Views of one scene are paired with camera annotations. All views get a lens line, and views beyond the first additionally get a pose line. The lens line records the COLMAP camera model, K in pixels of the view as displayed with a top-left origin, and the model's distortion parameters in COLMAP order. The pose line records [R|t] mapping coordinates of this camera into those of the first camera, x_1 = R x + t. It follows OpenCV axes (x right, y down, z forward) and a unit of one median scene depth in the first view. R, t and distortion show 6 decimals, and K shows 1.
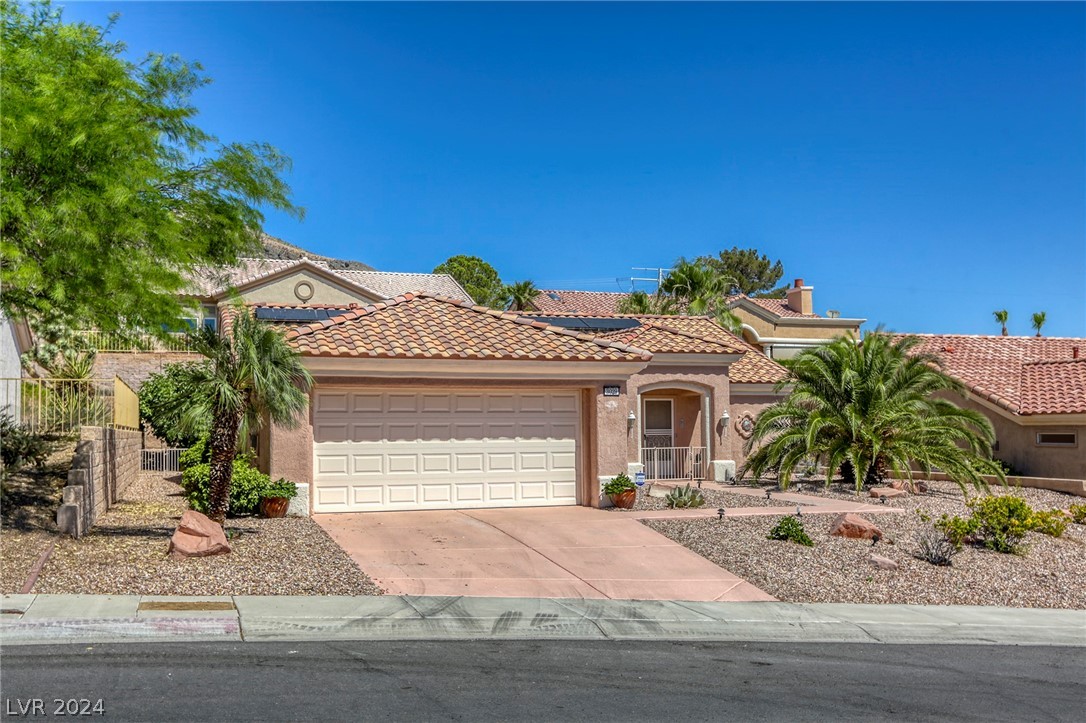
lens RADIAL K [[1051.6, 0, 555.9], [0, 1051.6, 400.4], [0, 0, 1]] dist [-0.004119, 0.139353]
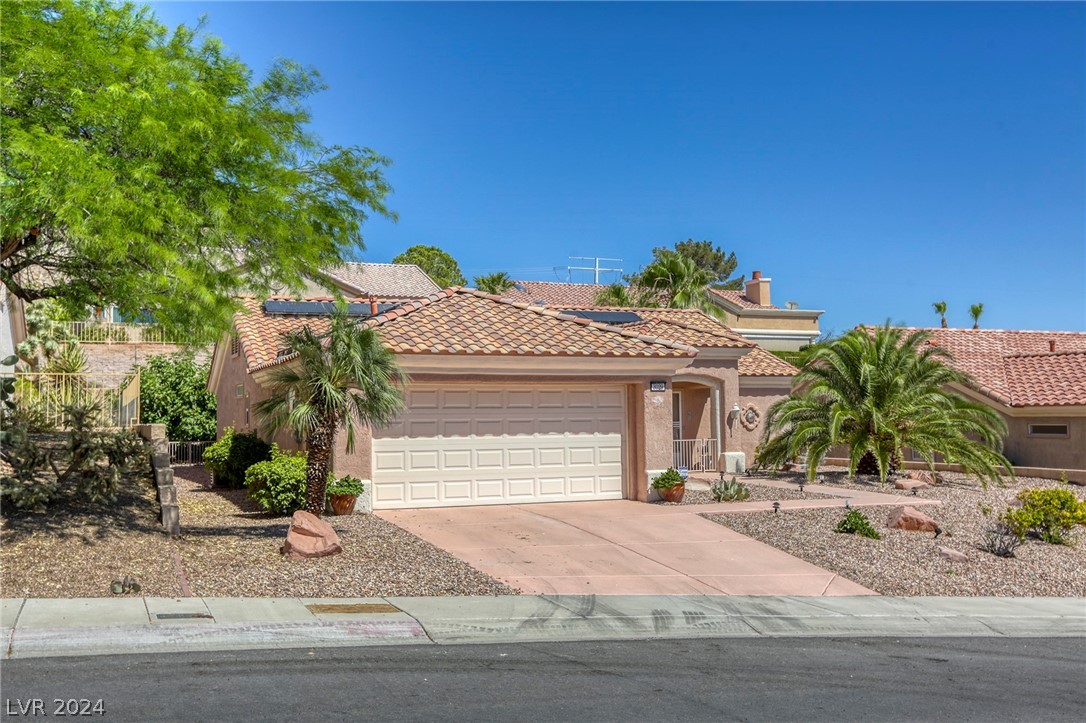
lens RADIAL K [[1048.9, 0, 543.0], [0, 1048.9, 361.5], [0, 0, 1]] dist [-0.008876, 0.129567]
pose [[0.998420, 0.000159, 0.056191, -0.116347], [0.001260, 0.999681, -0.025212, -0.007705], [-0.056177, 0.025243, 0.998102, -0.006876]]
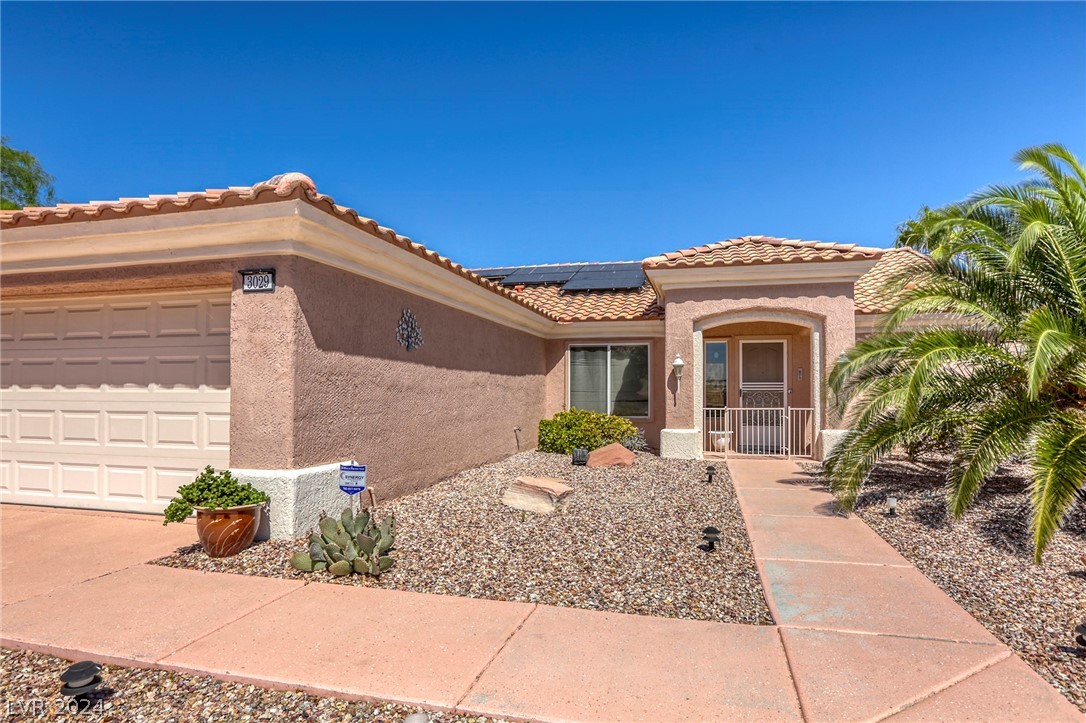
lens RADIAL K [[581.2, 0, 573.2], [0, 581.2, 387.8], [0, 0, 1]] dist [-0.040905, 0.000474]
pose [[0.837865, 0.002700, -0.545870, 0.303218], [0.008082, 0.999817, 0.017351, 0.033961], [0.545817, -0.018950, 0.837690, 0.878798]]
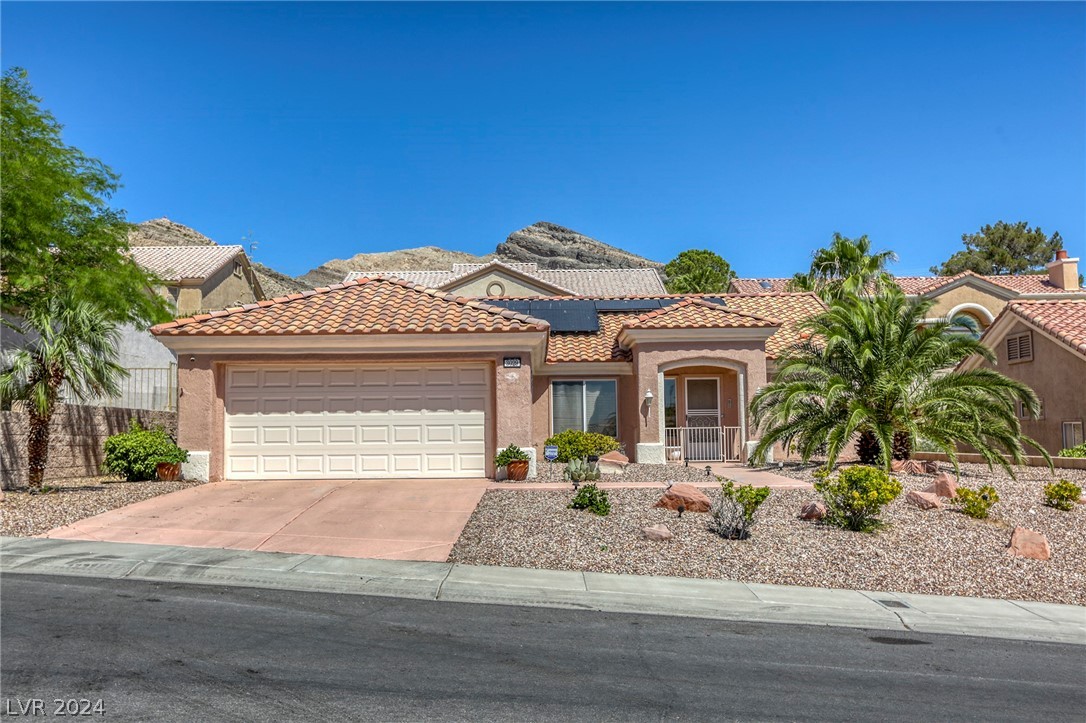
lens RADIAL K [[1048.9, 0, 543.0], [0, 1048.9, 361.5], [0, 0, 1]] dist [-0.008876, 0.129567]
pose [[0.940104, -0.027817, -0.339752, 0.422110], [0.013968, 0.998971, -0.043140, 0.033750], [0.340603, 0.035810, 0.939525, 0.080869]]
